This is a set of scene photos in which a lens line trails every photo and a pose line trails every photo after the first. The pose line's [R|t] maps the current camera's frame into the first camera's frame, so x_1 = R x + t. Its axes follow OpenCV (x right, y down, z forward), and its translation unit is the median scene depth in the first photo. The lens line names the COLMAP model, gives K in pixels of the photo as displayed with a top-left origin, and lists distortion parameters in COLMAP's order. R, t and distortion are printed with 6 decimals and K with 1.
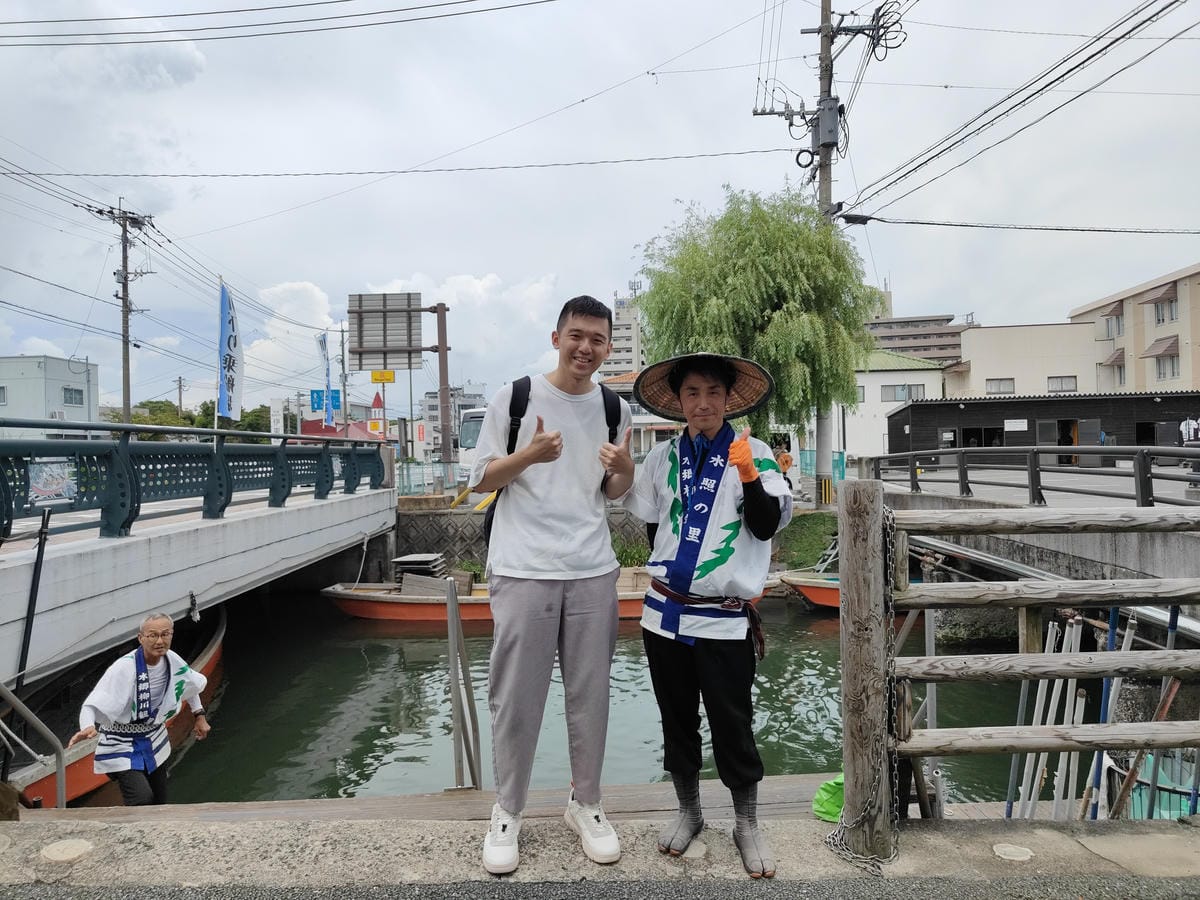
lens RADIAL K [[831.1, 0, 600.3], [0, 831.1, 451.4], [0, 0, 1]] dist [0.009970, 0.001215]
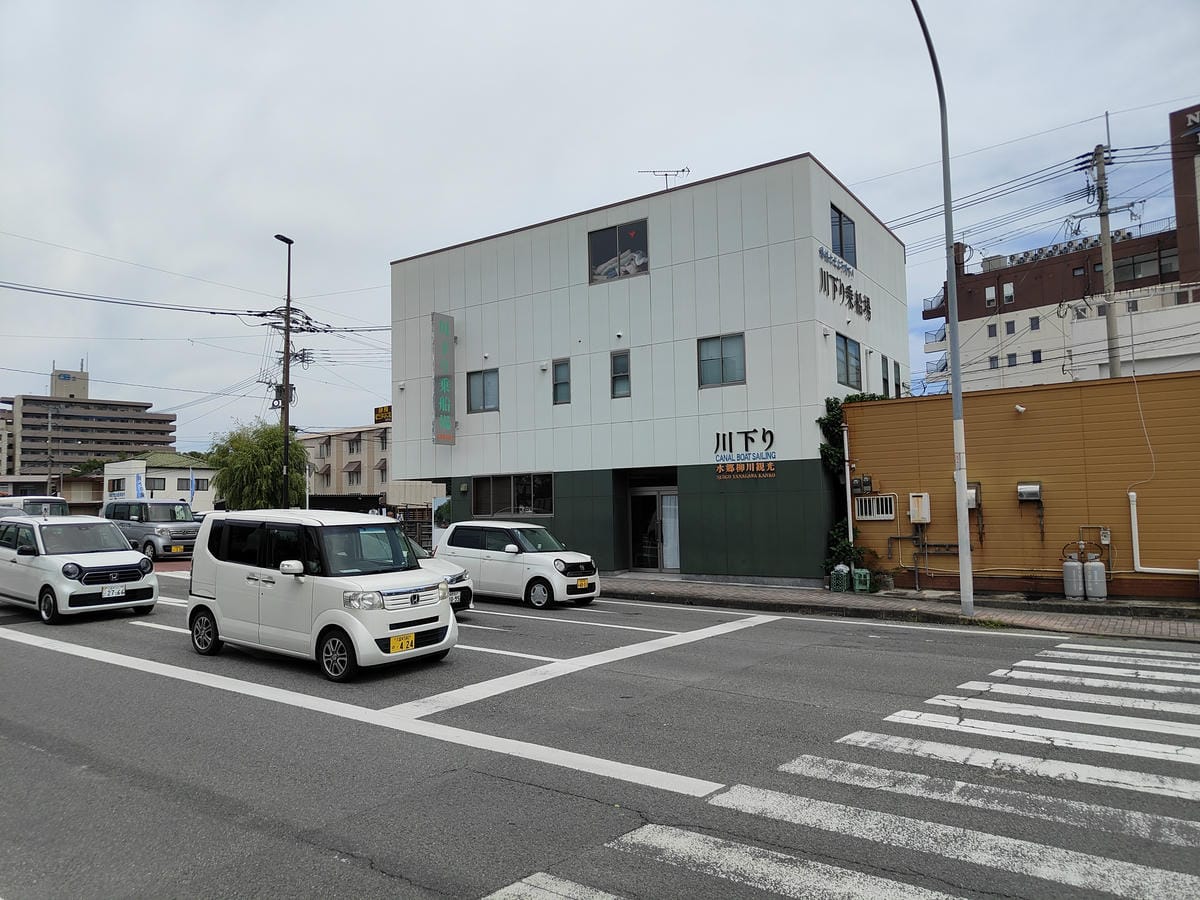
lens RADIAL K [[831.1, 0, 599.1], [0, 831.1, 448.7], [0, 0, 1]] dist [0.009970, 0.001215]
pose [[0.586856, 0.073321, 0.806365, -0.905839], [0.005326, 0.995521, -0.094396, 0.015861], [-0.809674, 0.059691, 0.583836, -0.932984]]
